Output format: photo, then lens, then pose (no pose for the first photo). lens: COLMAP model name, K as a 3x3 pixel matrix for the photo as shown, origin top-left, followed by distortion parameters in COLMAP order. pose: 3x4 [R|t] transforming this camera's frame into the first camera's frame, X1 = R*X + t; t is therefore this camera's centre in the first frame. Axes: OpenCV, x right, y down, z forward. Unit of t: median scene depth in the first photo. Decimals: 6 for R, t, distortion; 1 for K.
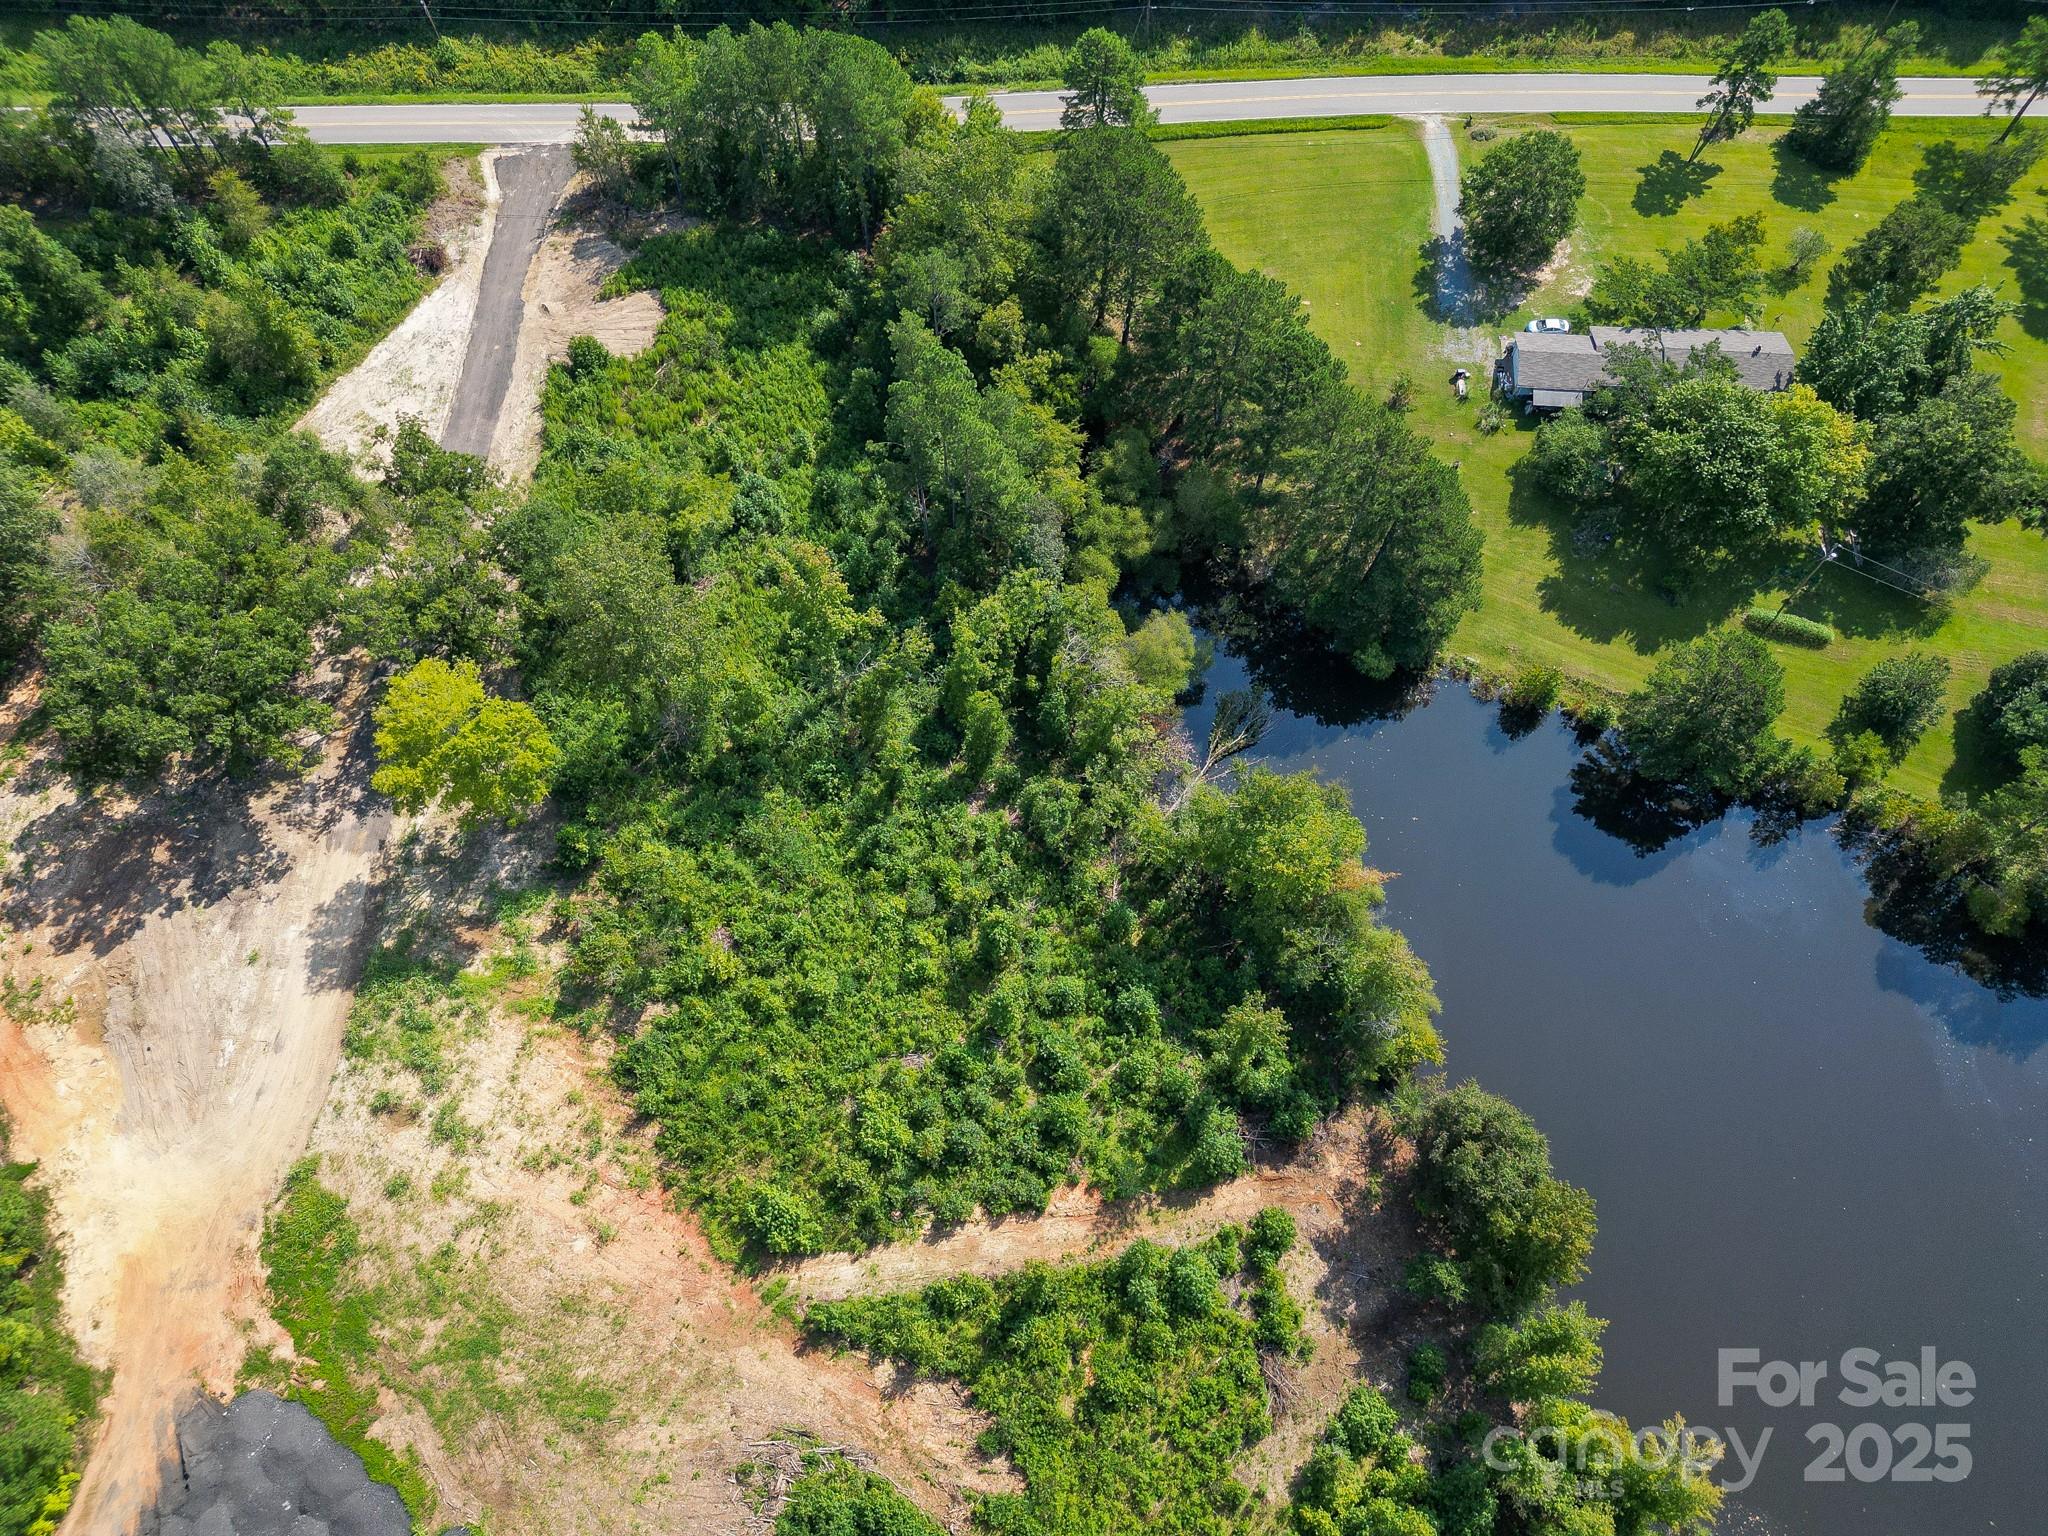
lens RADIAL K [[1418.6, 0, 1024.0], [0, 1418.6, 768.0], [0, 0, 1]] dist [0.067710, -0.057746]
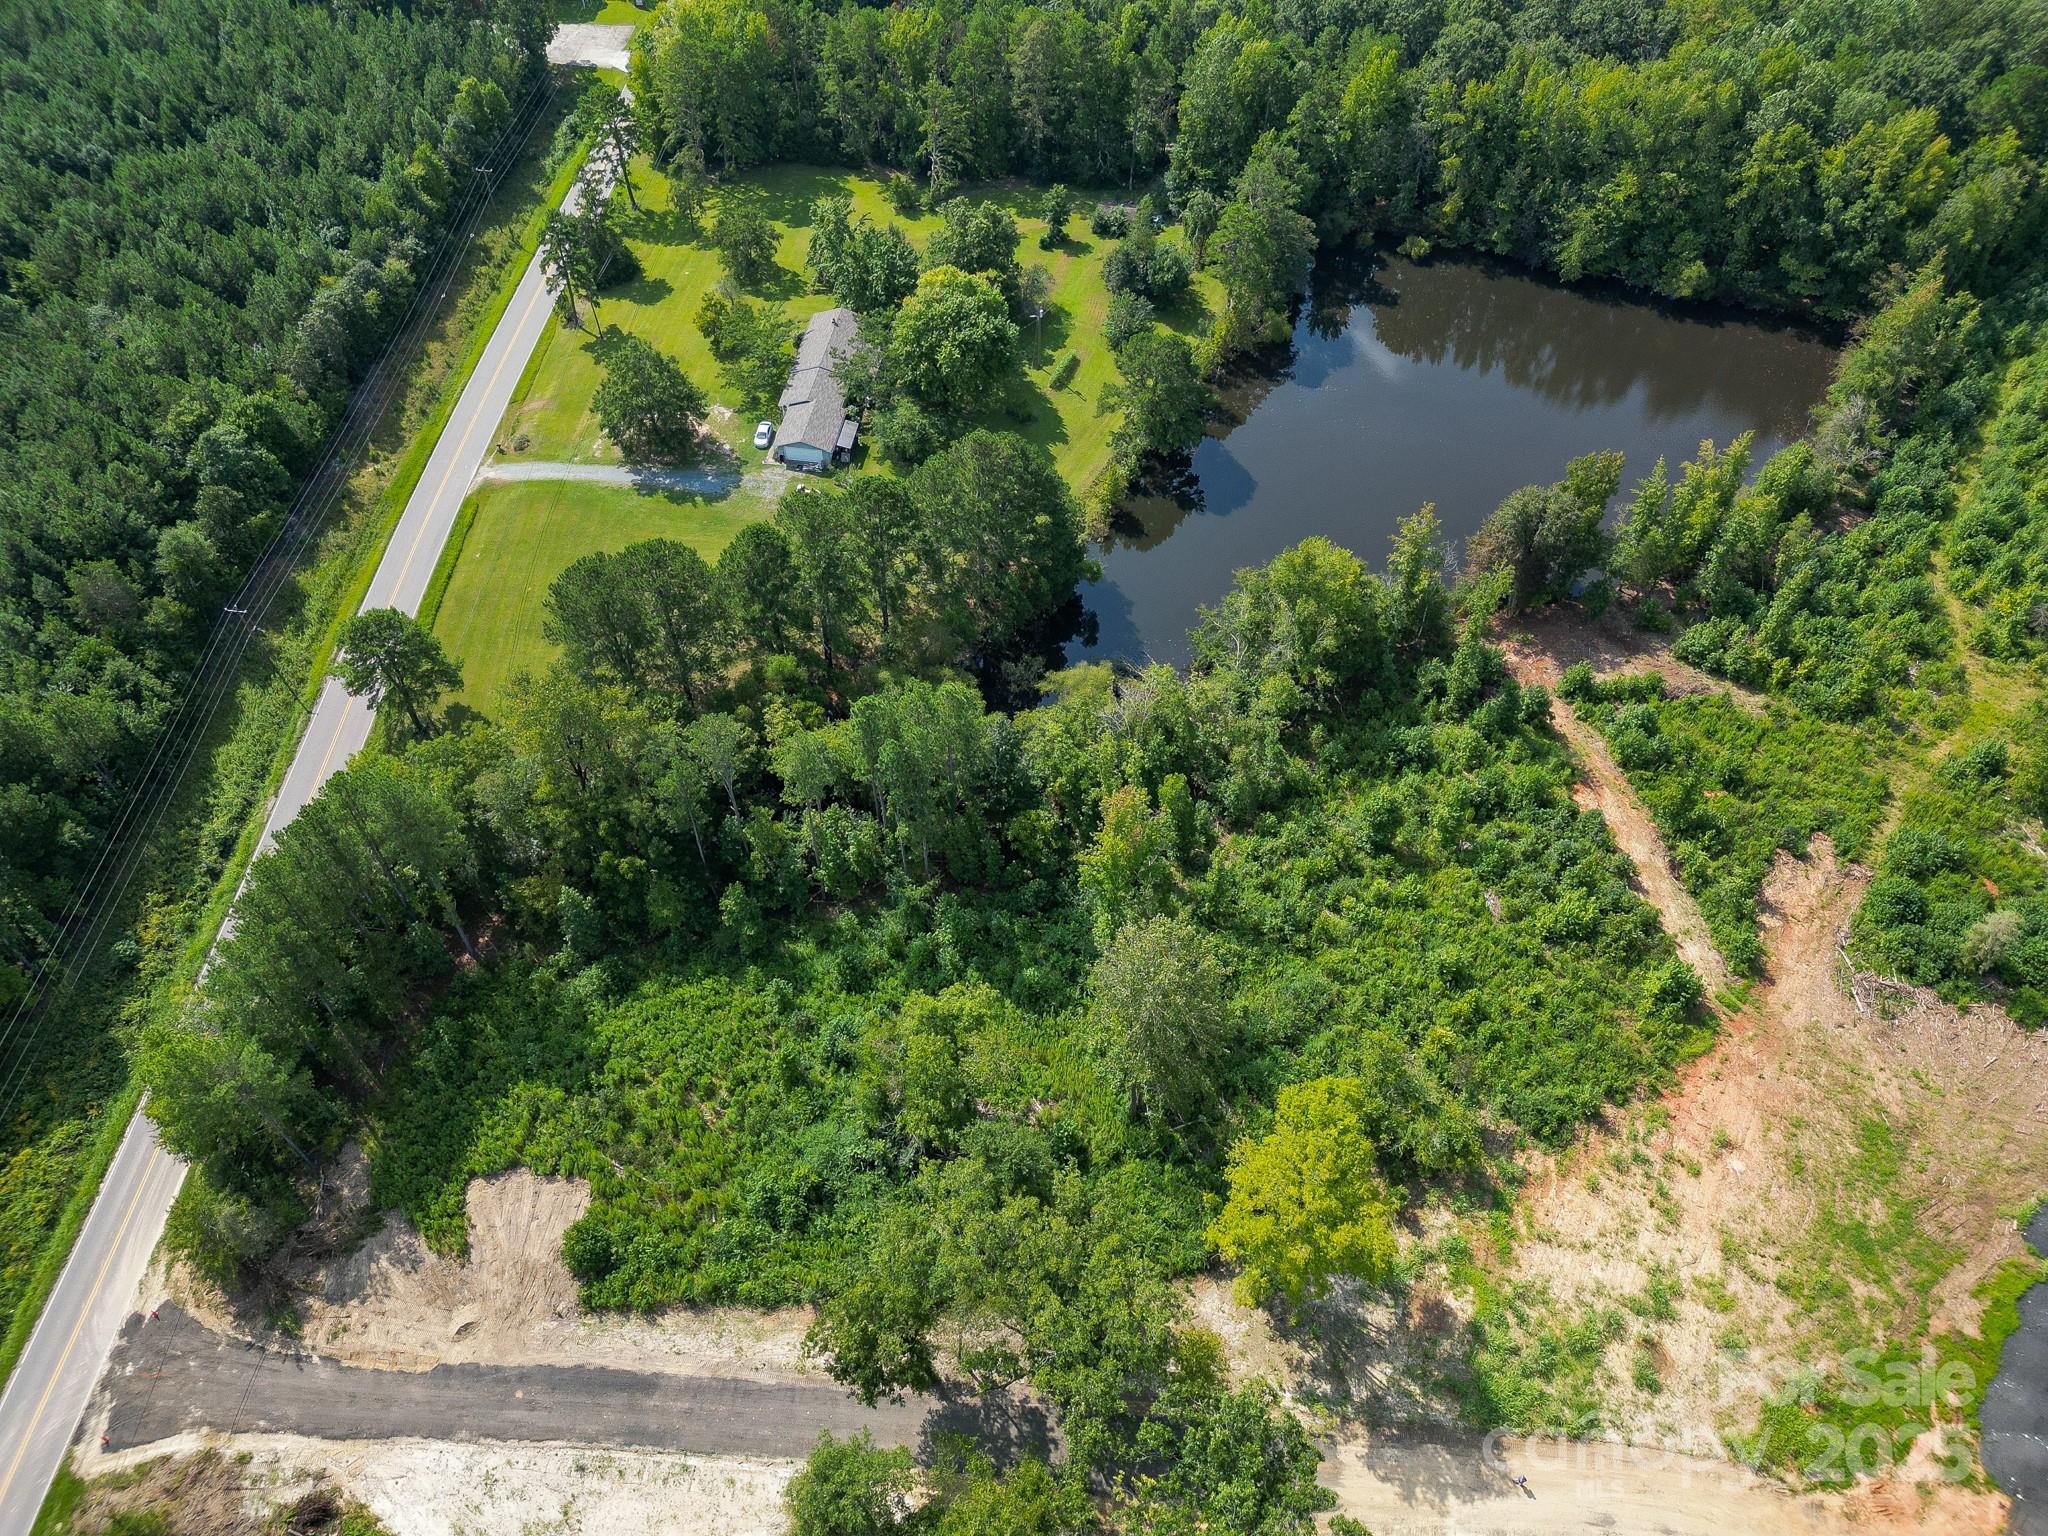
lens RADIAL K [[1418.6, 0, 1024.0], [0, 1418.6, 768.0], [0, 0, 1]] dist [0.067710, -0.057746]
pose [[0.058682, -0.769803, 0.635578, -0.743164], [0.900848, 0.315175, 0.298561, -0.498126], [-0.430151, 0.555038, 0.711971, 0.319720]]
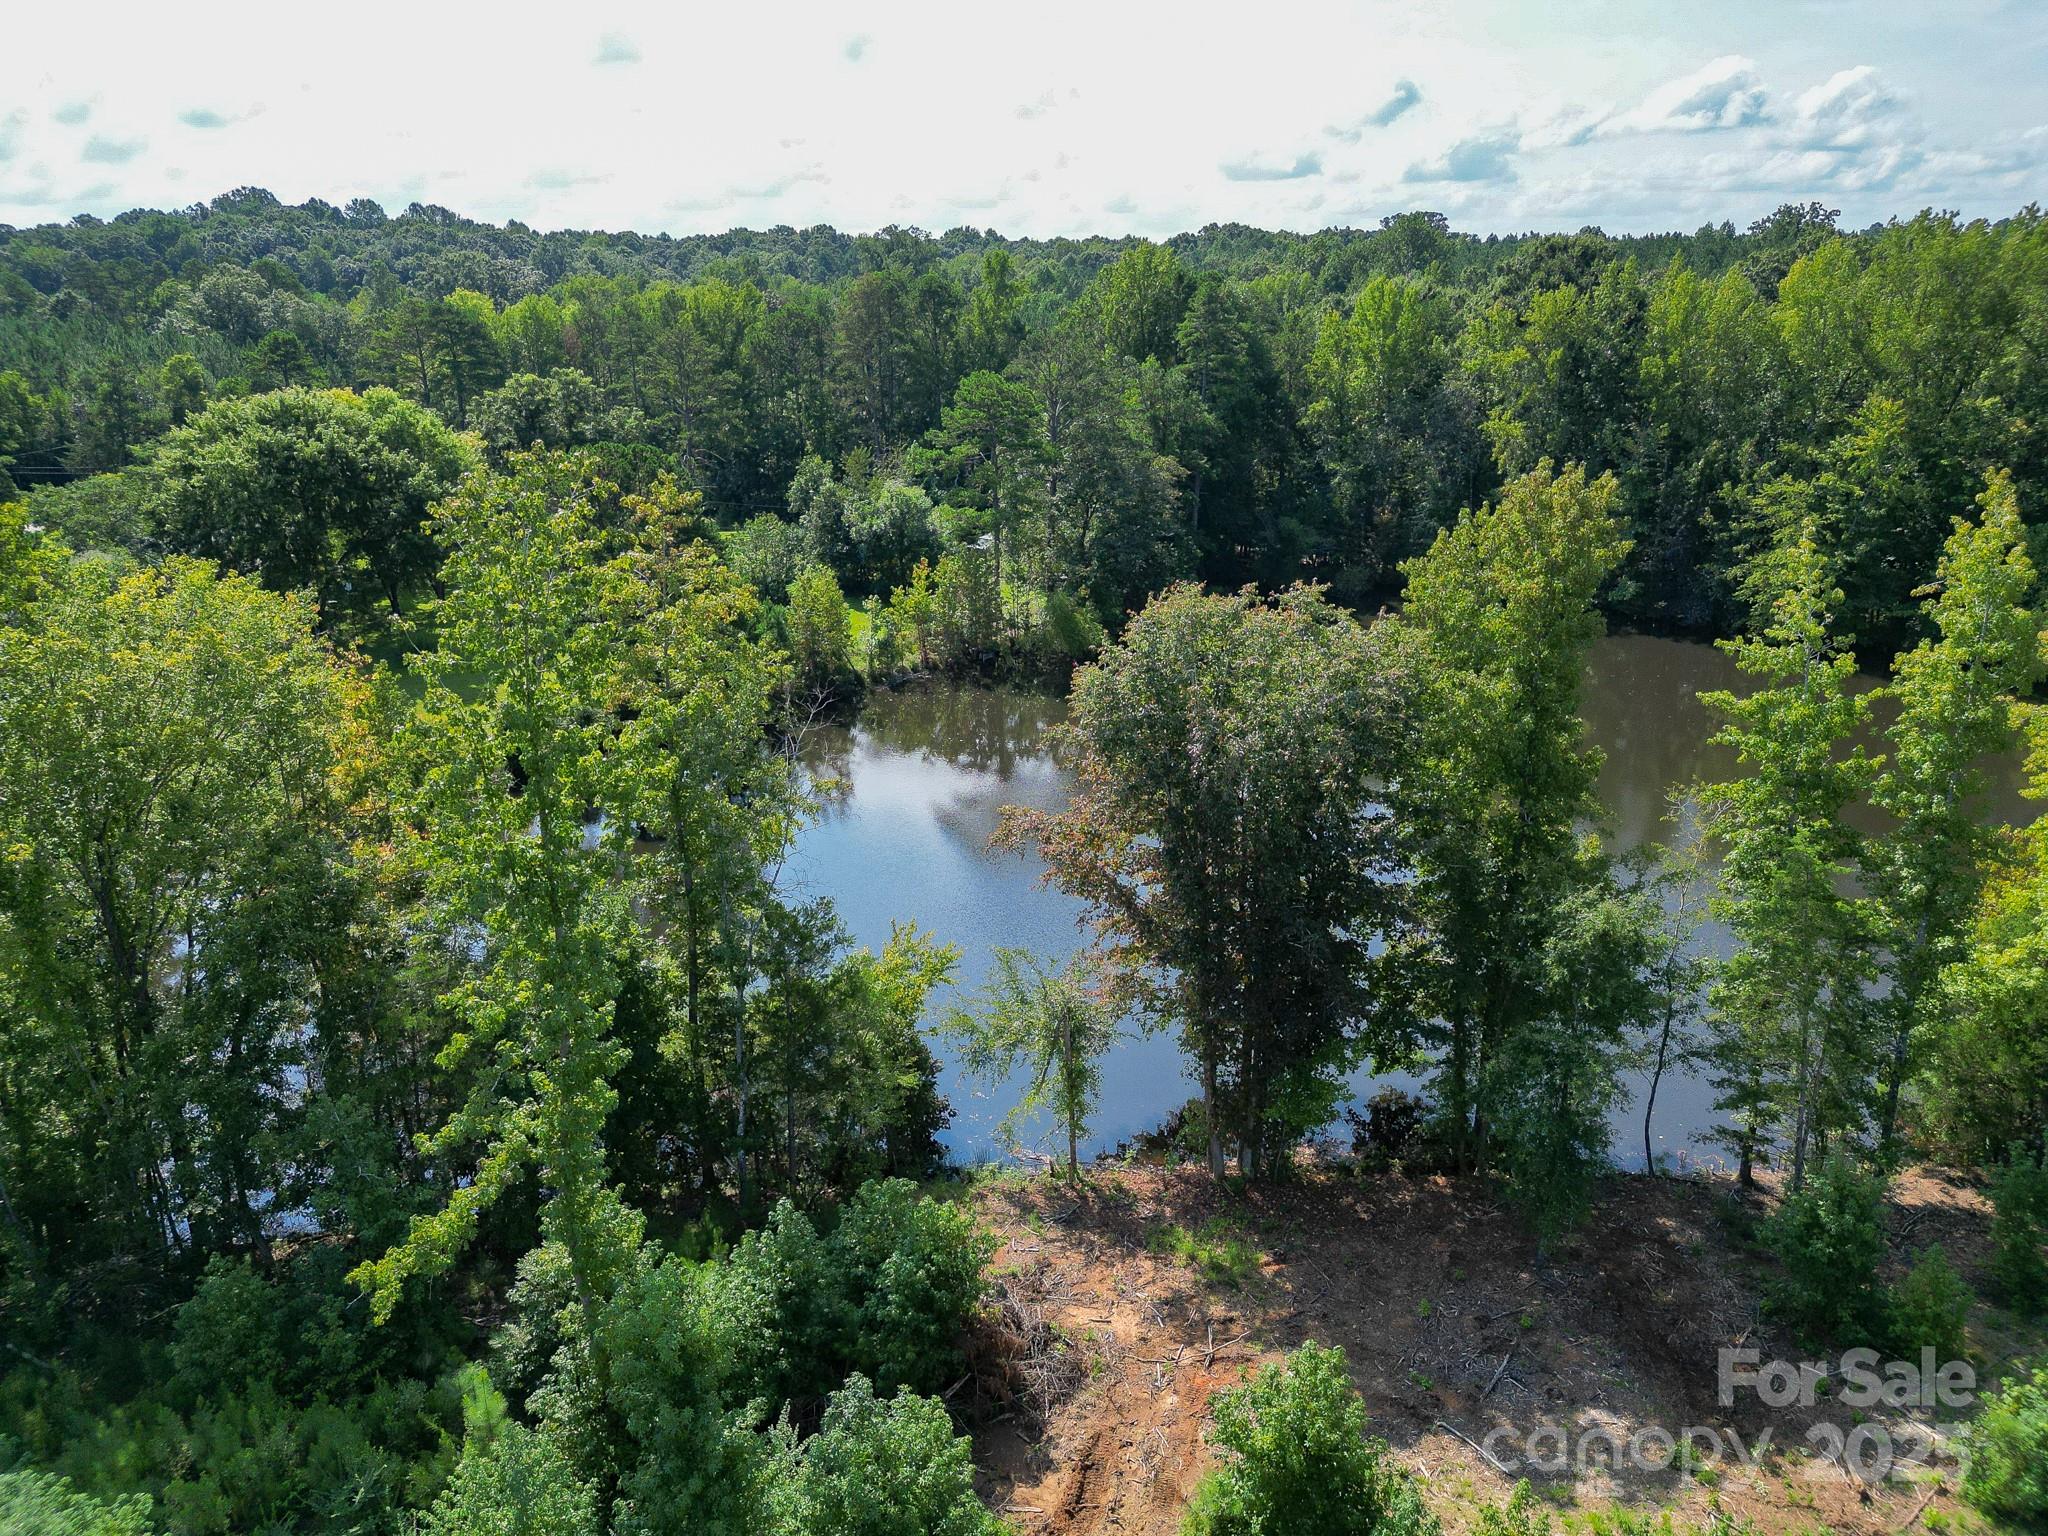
lens RADIAL K [[1435.4, 0, 1020.3], [0, 1435.4, 766.3], [0, 0, 1]] dist [0.064301, -0.052056]
pose [[0.371718, -0.309530, 0.875224, -0.014285], [0.843766, 0.505815, -0.179472, 0.263674], [-0.387149, 0.805197, 0.449192, 0.807901]]
